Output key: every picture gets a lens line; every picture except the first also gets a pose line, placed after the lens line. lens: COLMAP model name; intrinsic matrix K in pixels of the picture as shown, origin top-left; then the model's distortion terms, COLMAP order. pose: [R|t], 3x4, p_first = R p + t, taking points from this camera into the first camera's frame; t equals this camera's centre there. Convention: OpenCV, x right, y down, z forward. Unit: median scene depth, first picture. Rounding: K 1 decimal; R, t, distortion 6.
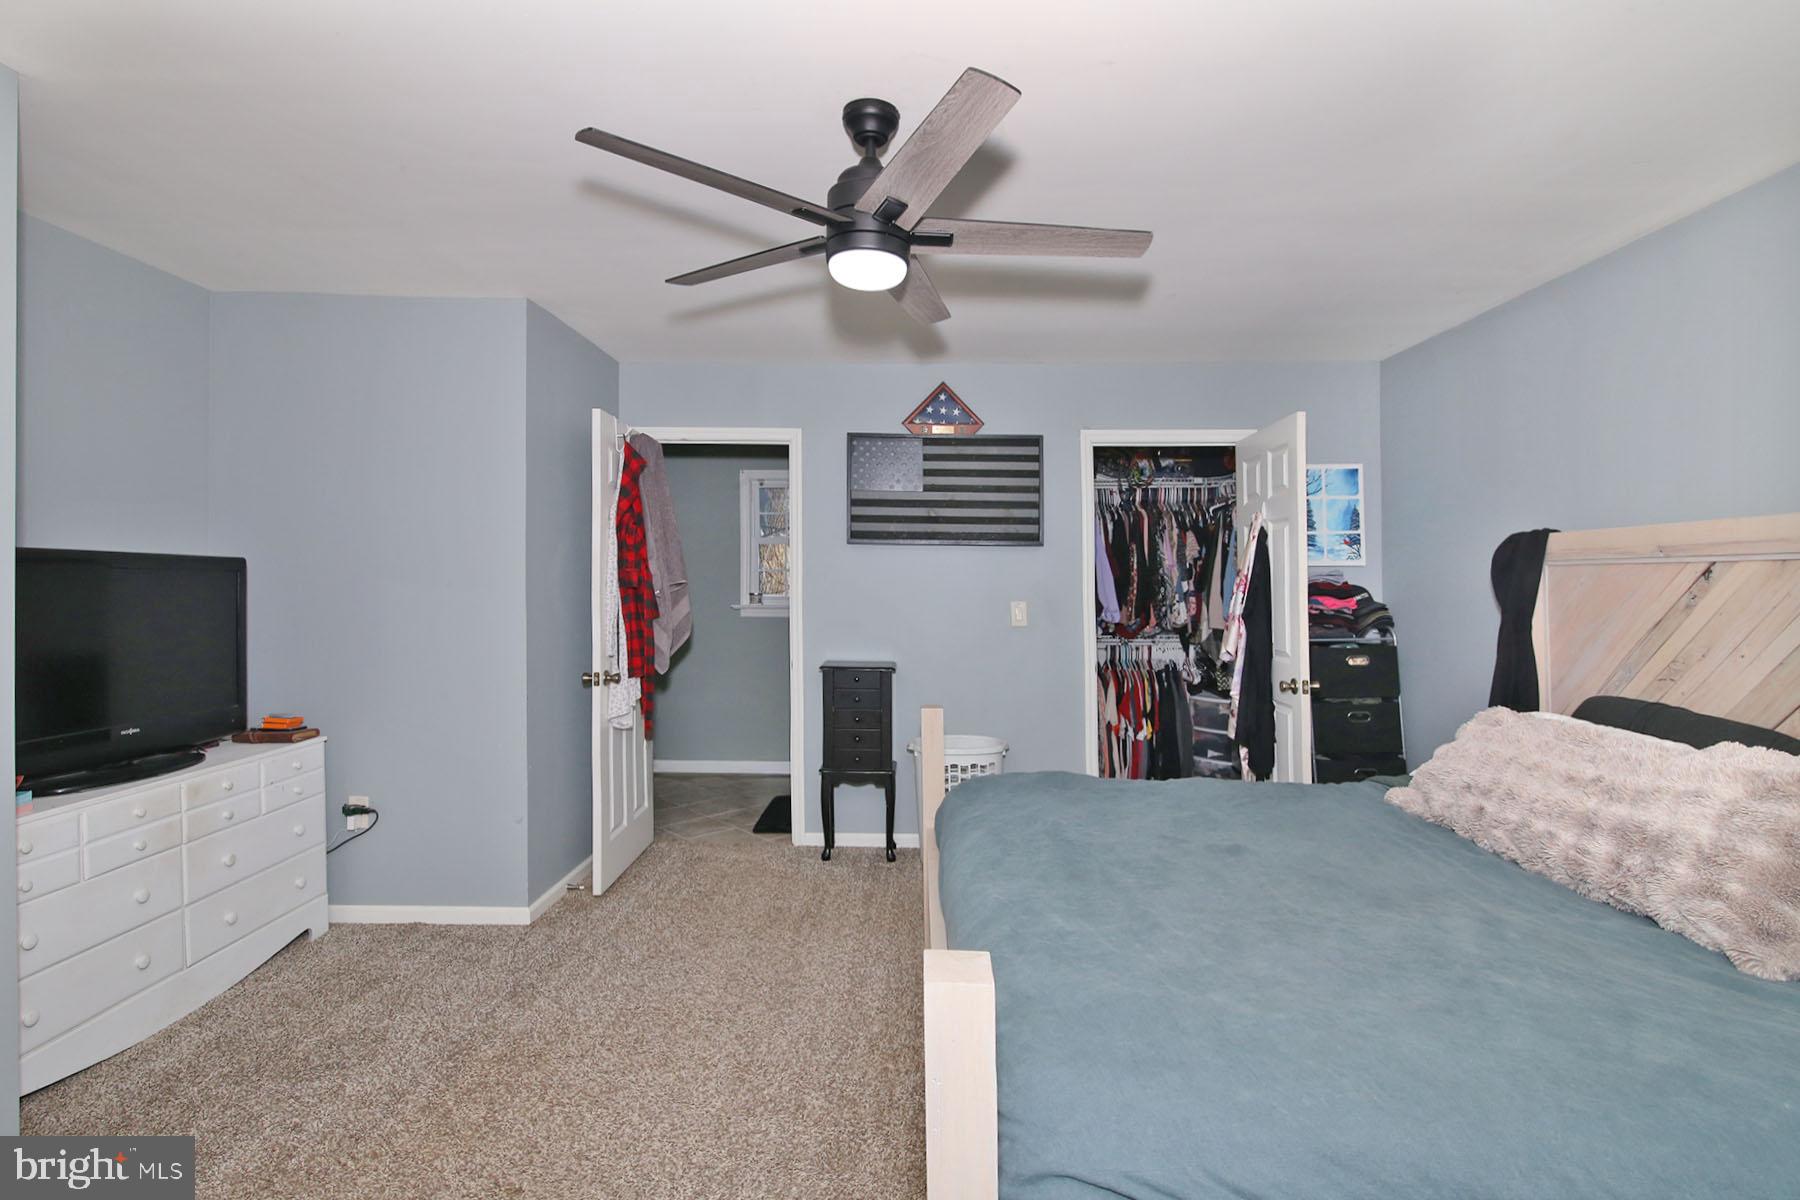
lens RADIAL K [[845.5, 0, 900.9], [0, 845.5, 557.7], [0, 0, 1]] dist [-0.052825, 0.000350]
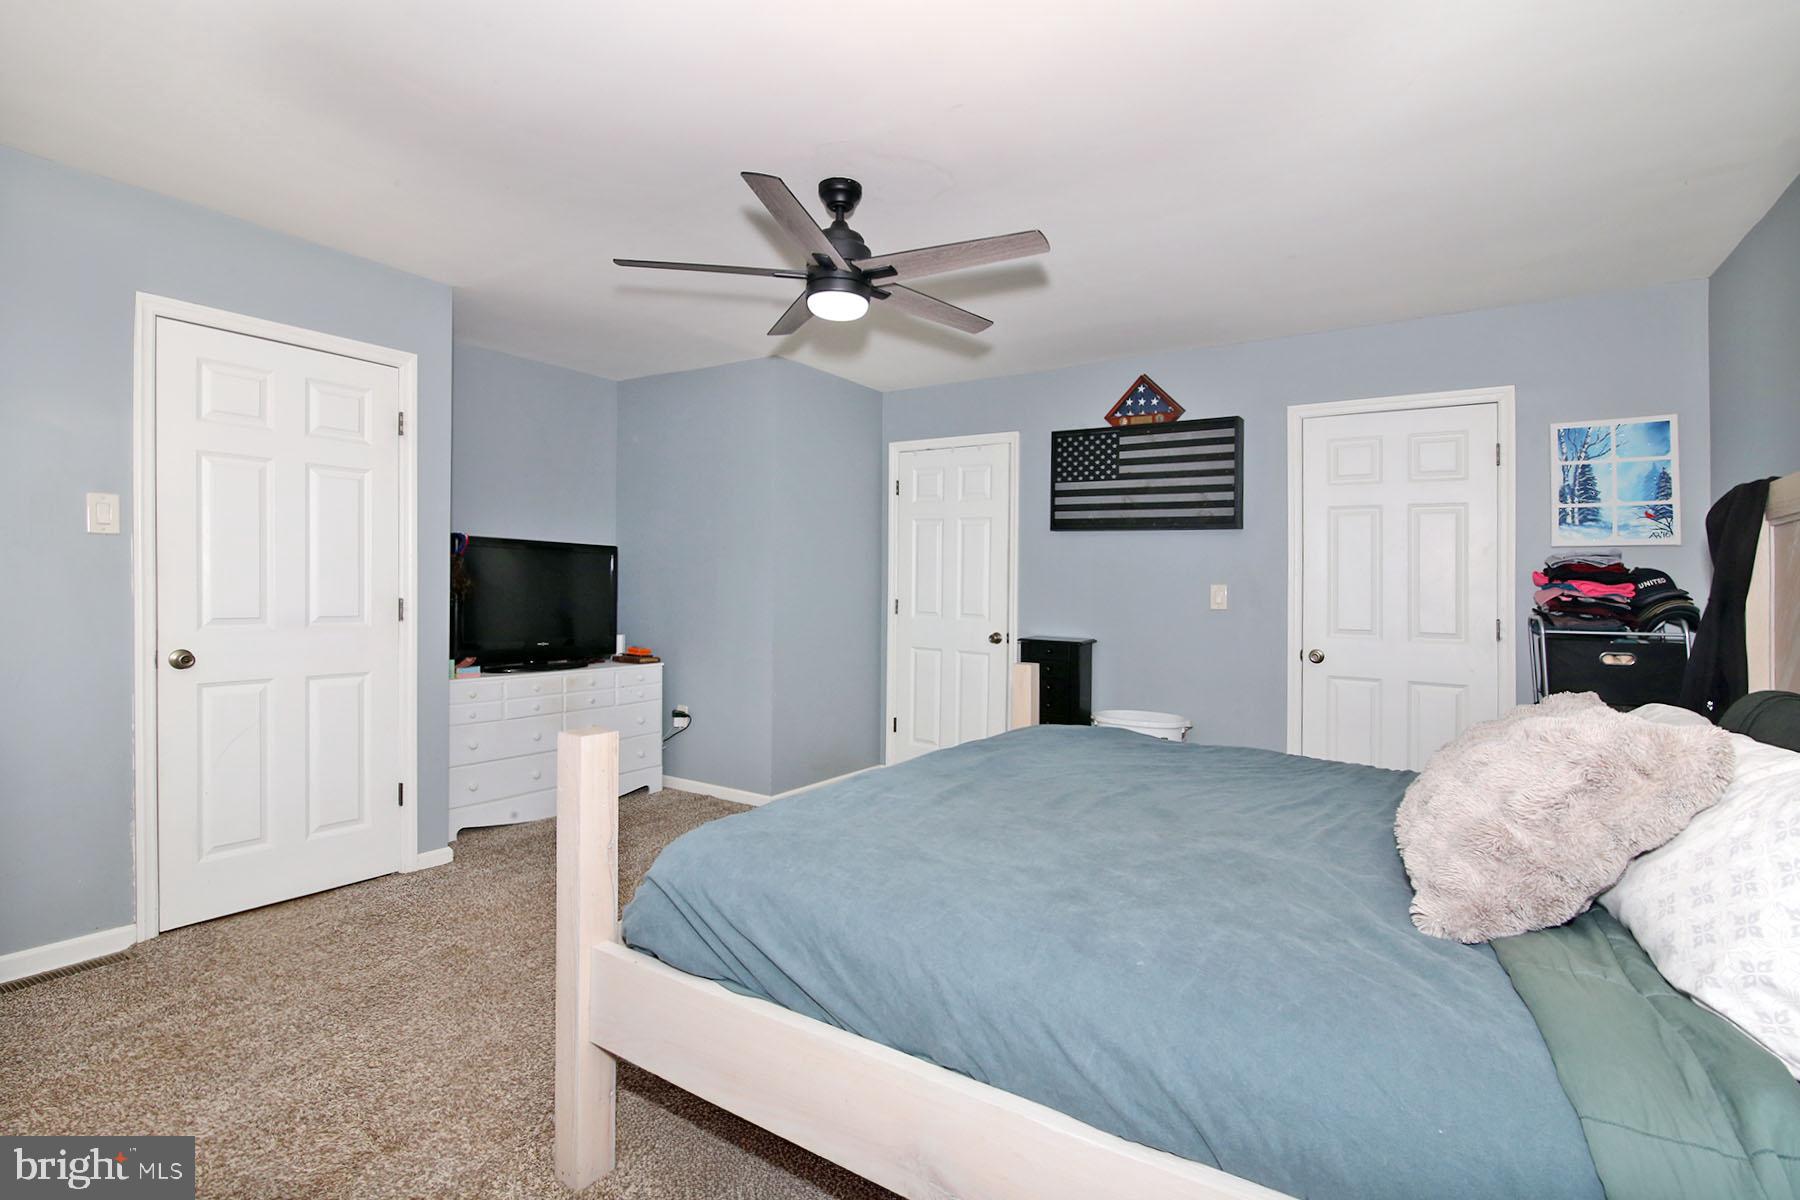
lens RADIAL K [[840.1, 0, 900.0], [0, 840.1, 600.0], [0, 0, 1]] dist [-0.048332, 0.000188]
pose [[0.836869, 0.016475, -0.547155, 0.376642], [0.000599, 0.999519, 0.031012, 0.039830], [0.547403, -0.026281, 0.836456, -0.036145]]
